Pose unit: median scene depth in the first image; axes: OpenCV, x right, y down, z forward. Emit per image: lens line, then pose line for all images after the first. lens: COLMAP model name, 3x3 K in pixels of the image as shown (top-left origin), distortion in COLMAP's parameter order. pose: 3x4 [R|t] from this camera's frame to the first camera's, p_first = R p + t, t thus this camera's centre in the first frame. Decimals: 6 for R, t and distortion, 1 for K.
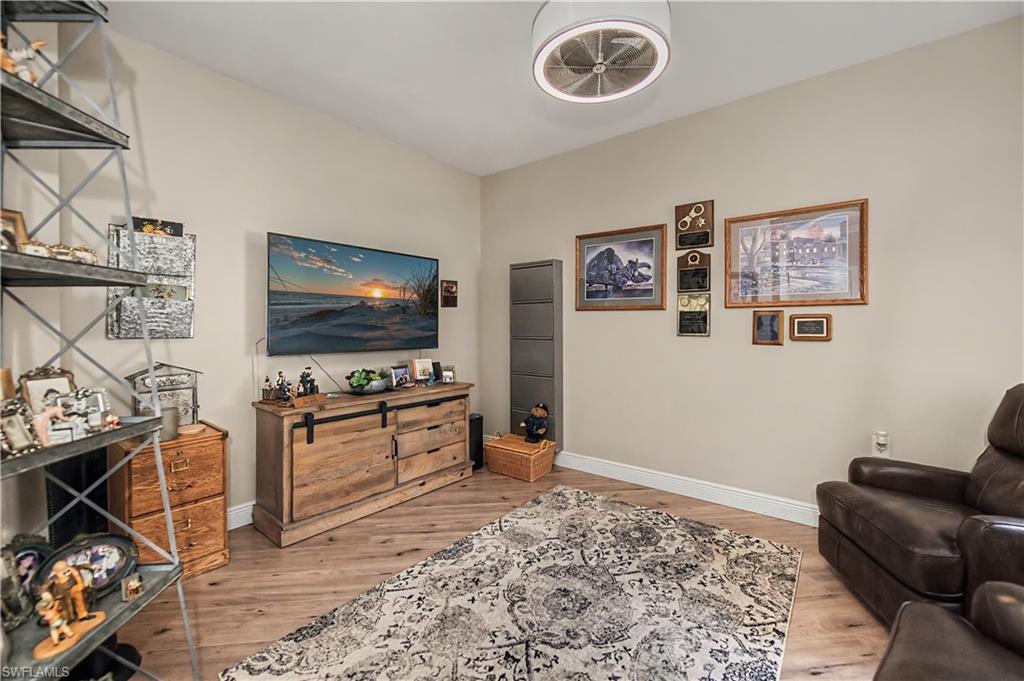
lens RADIAL K [[408.2, 0, 514.7], [0, 408.2, 335.0], [0, 0, 1]] dist [0.000859, -0.000553]
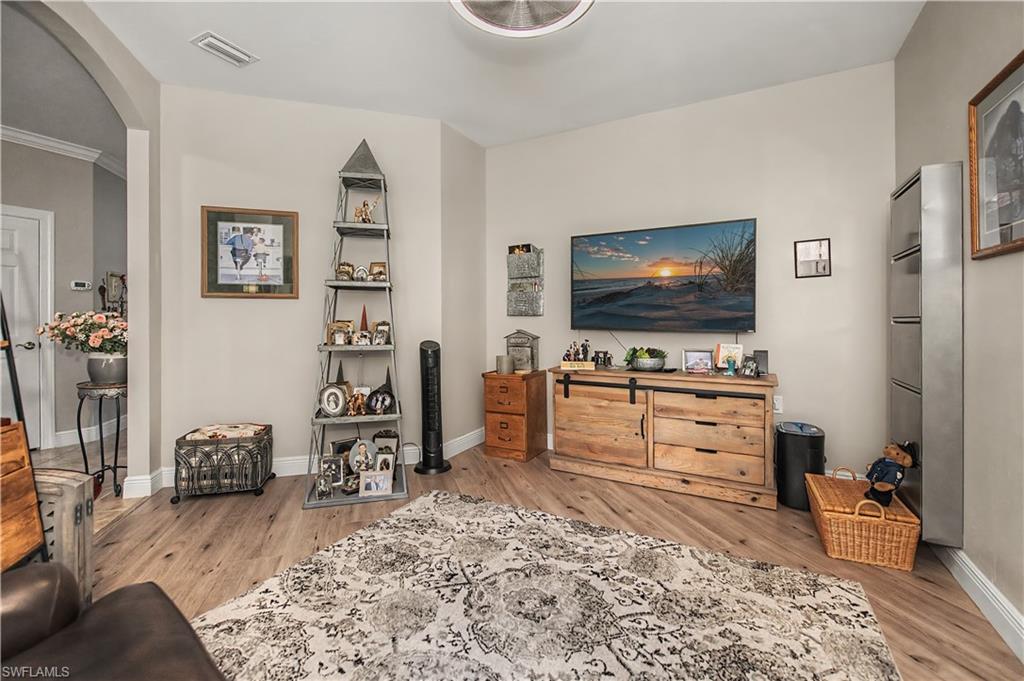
lens RADIAL K [[415.2, 0, 511.2], [0, 415.2, 325.0], [0, 0, 1]] dist [-0.000246, -0.000221]
pose [[0.218534, 0.015461, -0.975707, 0.633328], [-0.019385, 0.999746, 0.011500, 0.023298], [0.975637, 0.016401, 0.218778, 0.476046]]
